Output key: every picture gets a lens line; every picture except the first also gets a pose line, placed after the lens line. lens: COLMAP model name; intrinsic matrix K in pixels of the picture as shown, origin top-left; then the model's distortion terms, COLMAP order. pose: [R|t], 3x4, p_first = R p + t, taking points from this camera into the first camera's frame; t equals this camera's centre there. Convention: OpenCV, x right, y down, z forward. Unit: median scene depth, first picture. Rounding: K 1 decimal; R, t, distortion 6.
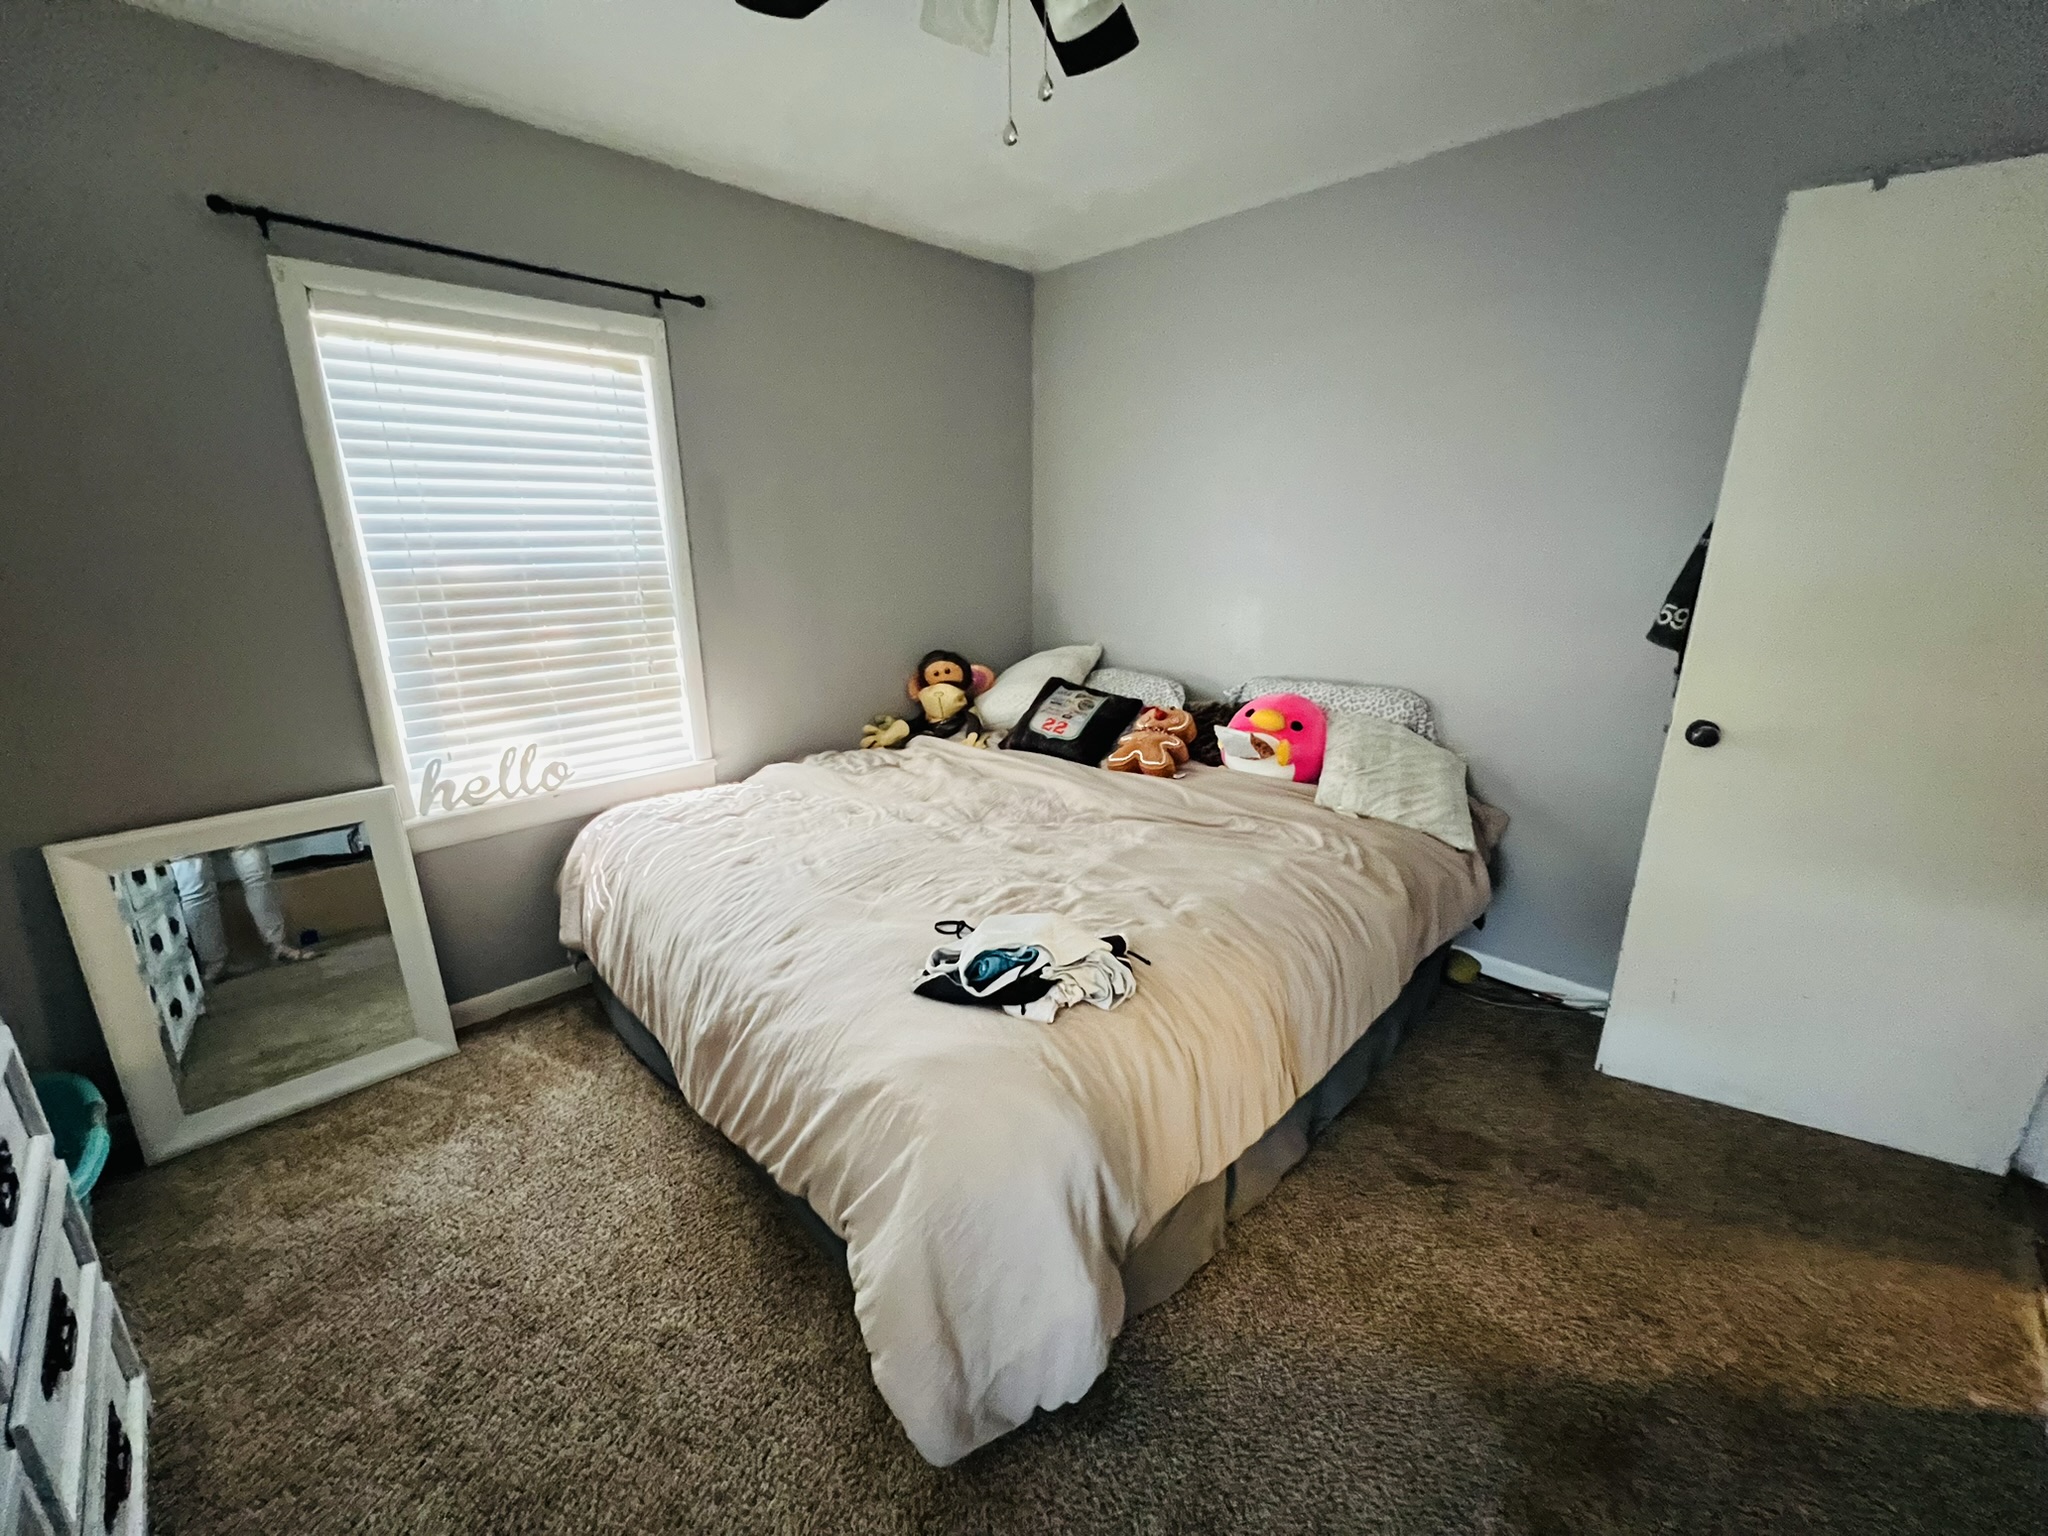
lens RADIAL K [[823.5, 0, 1017.3], [0, 823.5, 766.6], [0, 0, 1]] dist [0.000301, 0.000132]
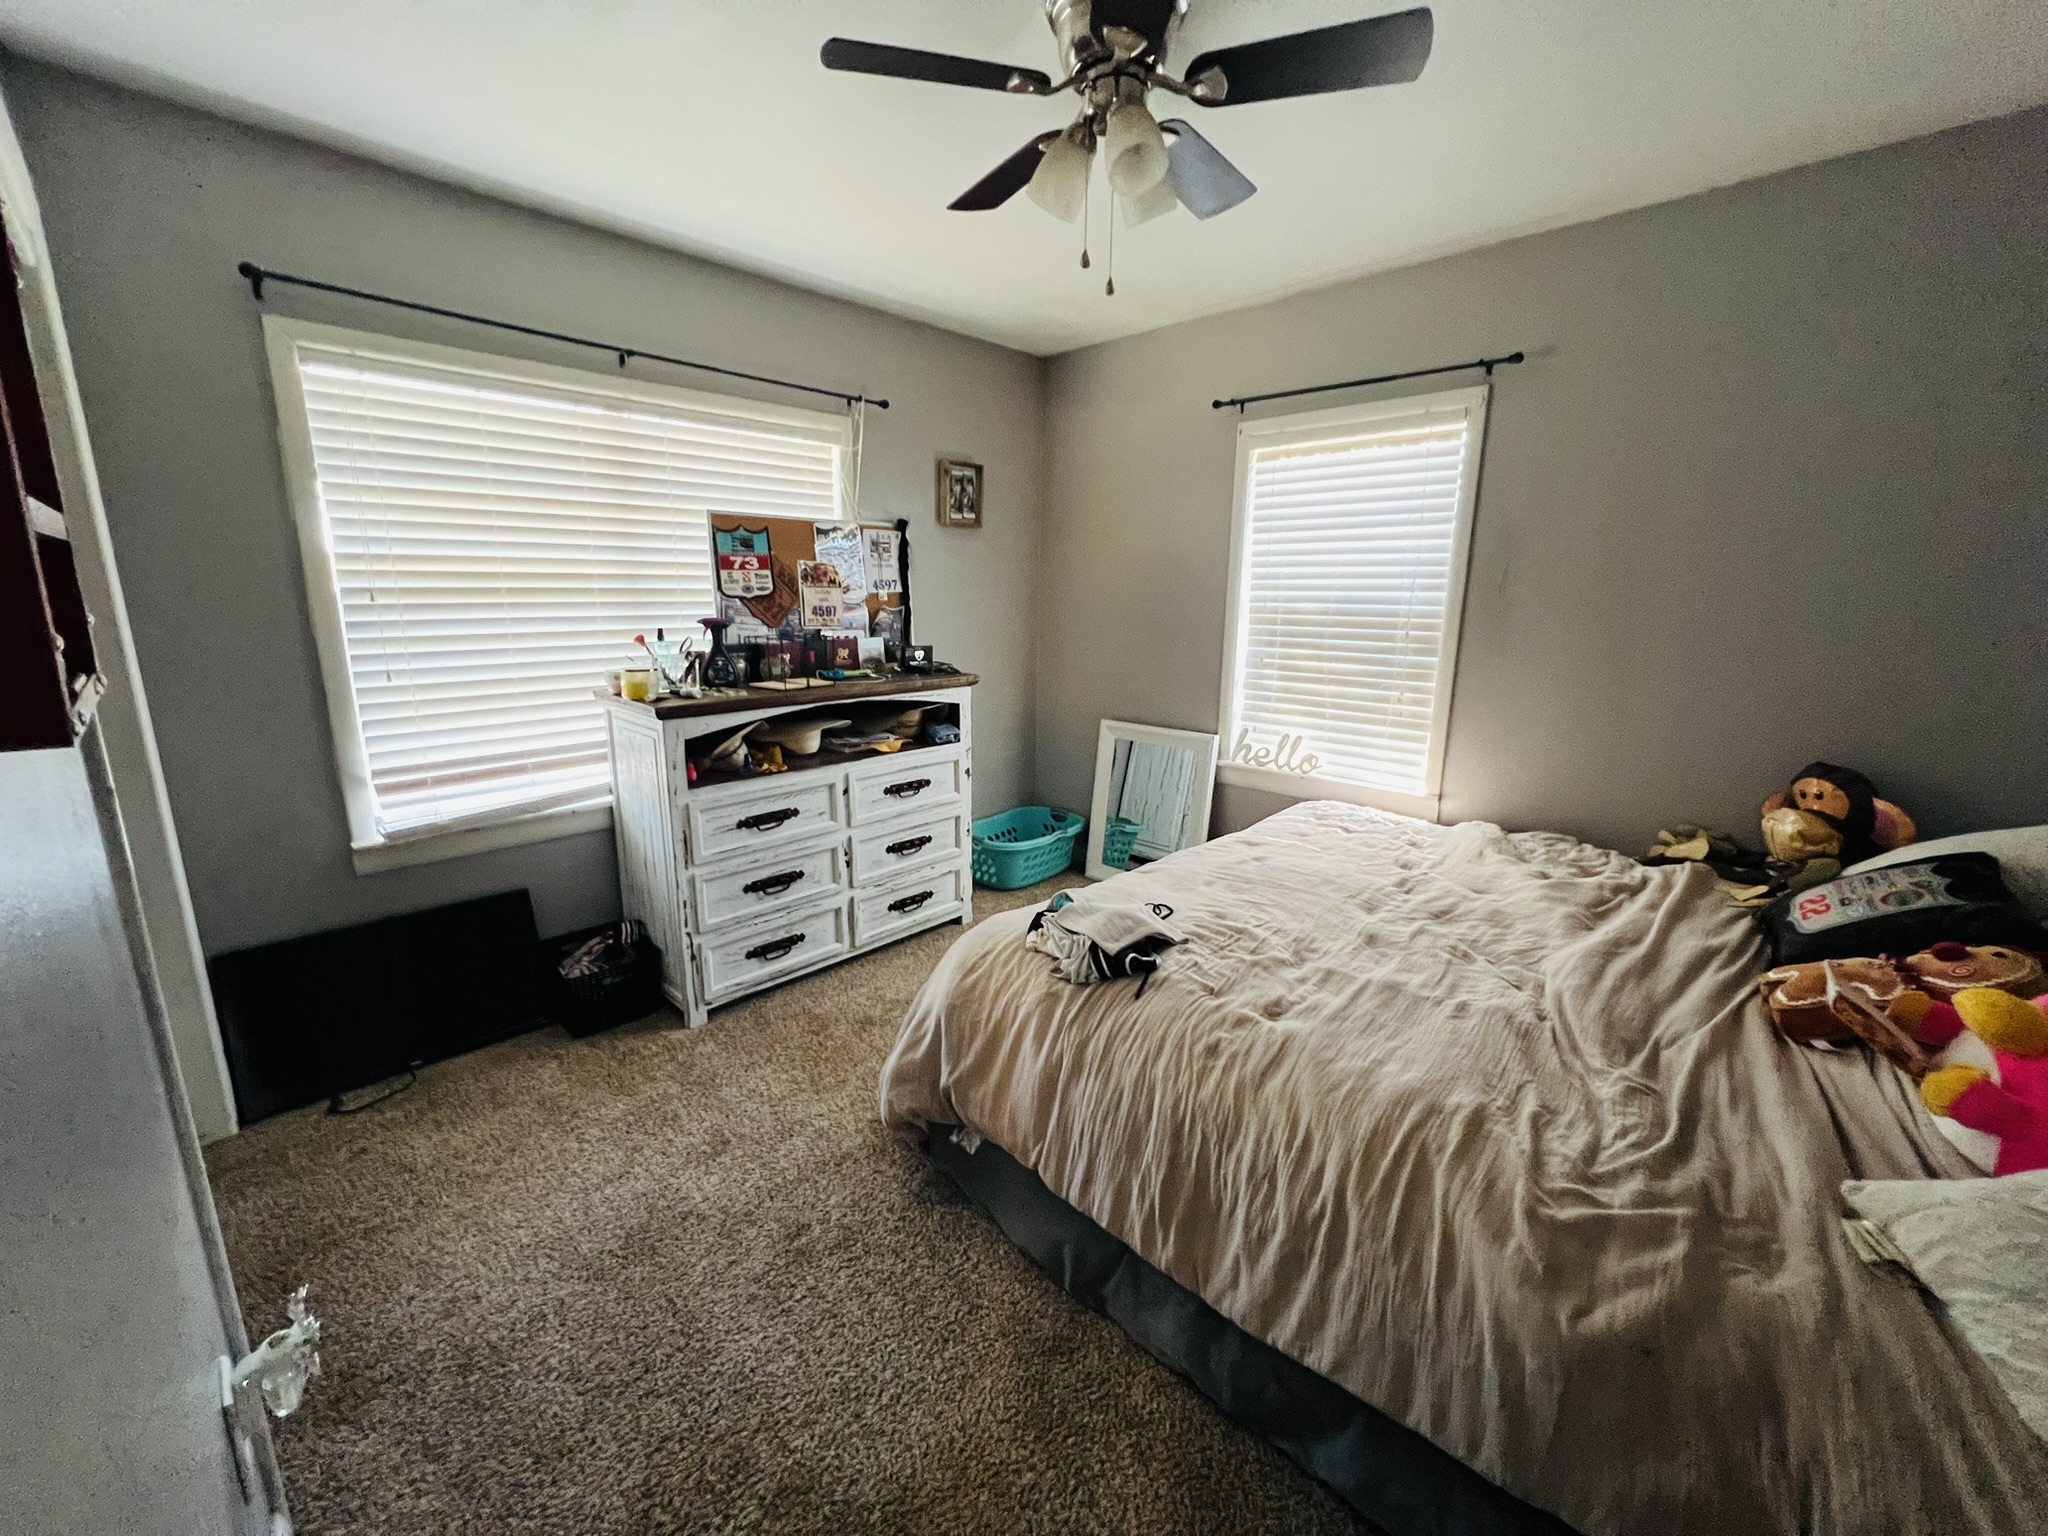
lens RADIAL K [[823.5, 0, 1017.3], [0, 823.5, 766.6], [0, 0, 1]] dist [0.000301, 0.000132]
pose [[0.019286, 0.225916, -0.973956, 0.723497], [-0.278304, 0.936850, 0.211798, -0.136062], [0.960299, 0.266971, 0.080941, 0.461805]]
